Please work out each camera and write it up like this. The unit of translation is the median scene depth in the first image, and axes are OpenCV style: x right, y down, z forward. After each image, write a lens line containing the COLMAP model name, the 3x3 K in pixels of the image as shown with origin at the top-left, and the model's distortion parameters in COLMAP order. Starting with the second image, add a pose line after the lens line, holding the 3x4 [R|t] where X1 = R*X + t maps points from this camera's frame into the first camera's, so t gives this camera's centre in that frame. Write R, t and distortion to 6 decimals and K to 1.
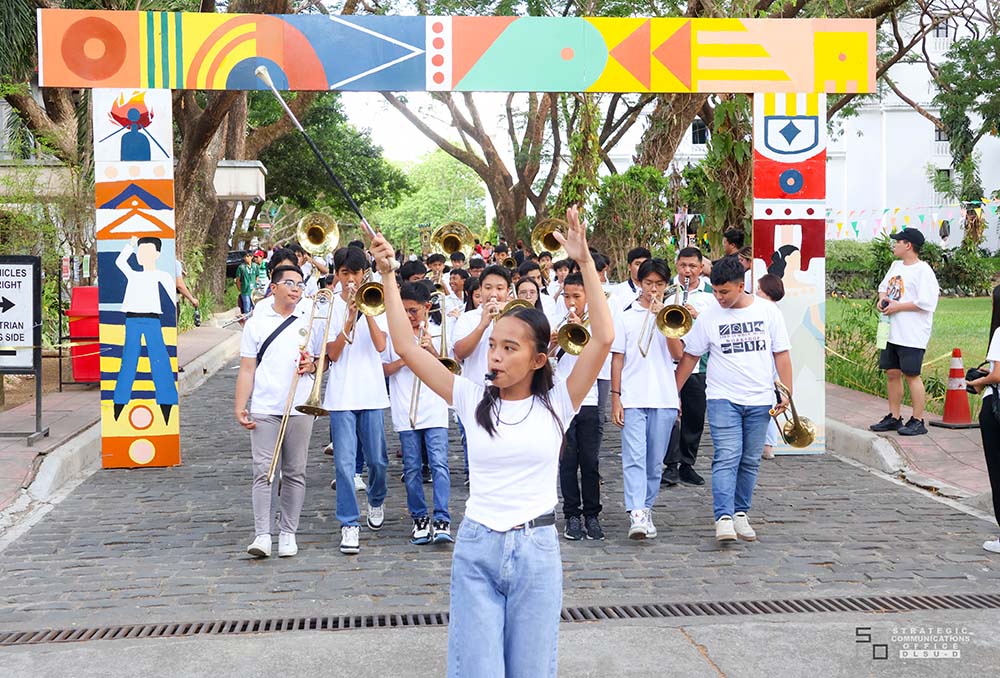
lens RADIAL K [[1345.4, 0, 500.0], [0, 1345.4, 339.0], [0, 0, 1]] dist [0.040862, 0.045881]
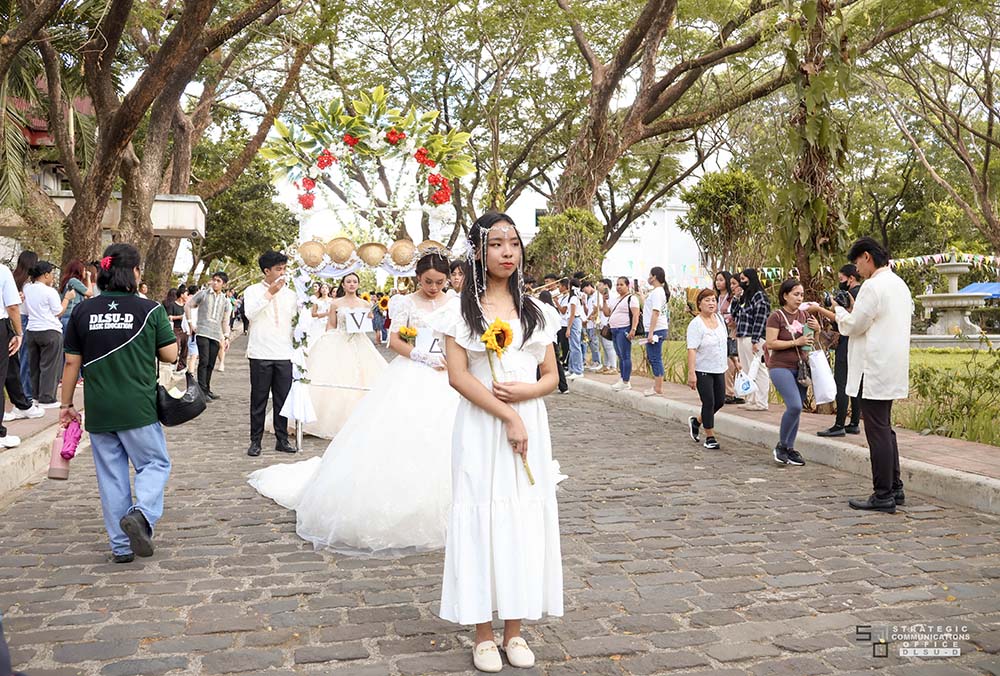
lens RADIAL K [[919.6, 0, 500.0], [0, 919.6, 338.0], [0, 0, 1]] dist [-0.071915, 0.004814]
pose [[0.991416, 0.015307, 0.129846, -0.125975], [-0.011131, 0.999399, -0.032826, -0.018063], [-0.130271, 0.031099, 0.990991, 0.903547]]
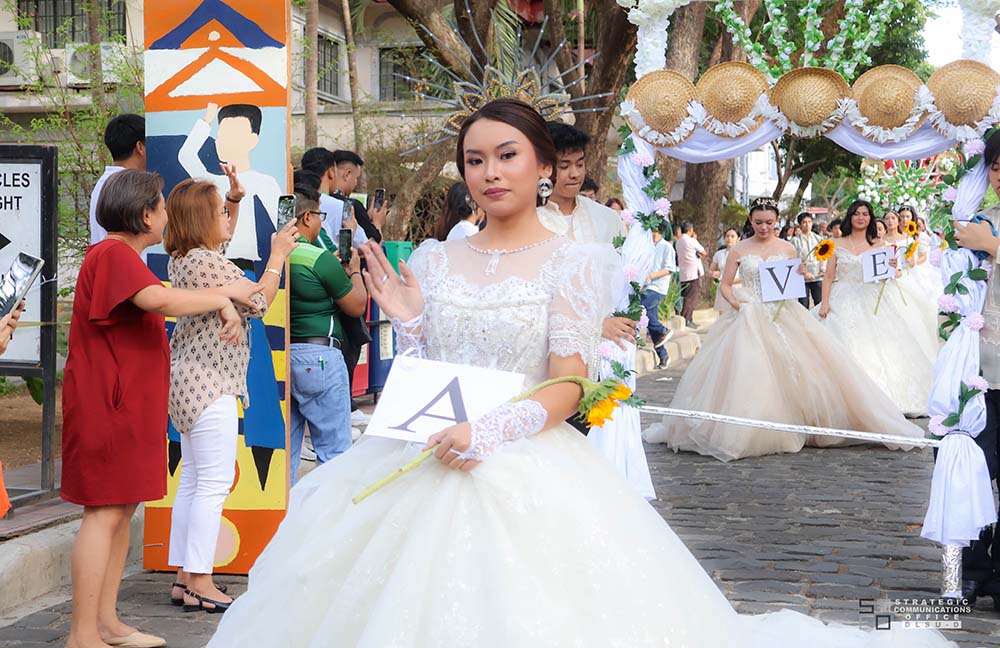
lens RADIAL K [[1650.3, 0, 500.0], [0, 1650.3, 324.0], [0, 0, 1]] dist [0.216098, 0.051832]
pose [[0.931107, 0.017660, -0.364317, 0.051223], [-0.024529, 0.999598, -0.014235, 0.010812], [0.363919, 0.022191, 0.931166, 0.469548]]
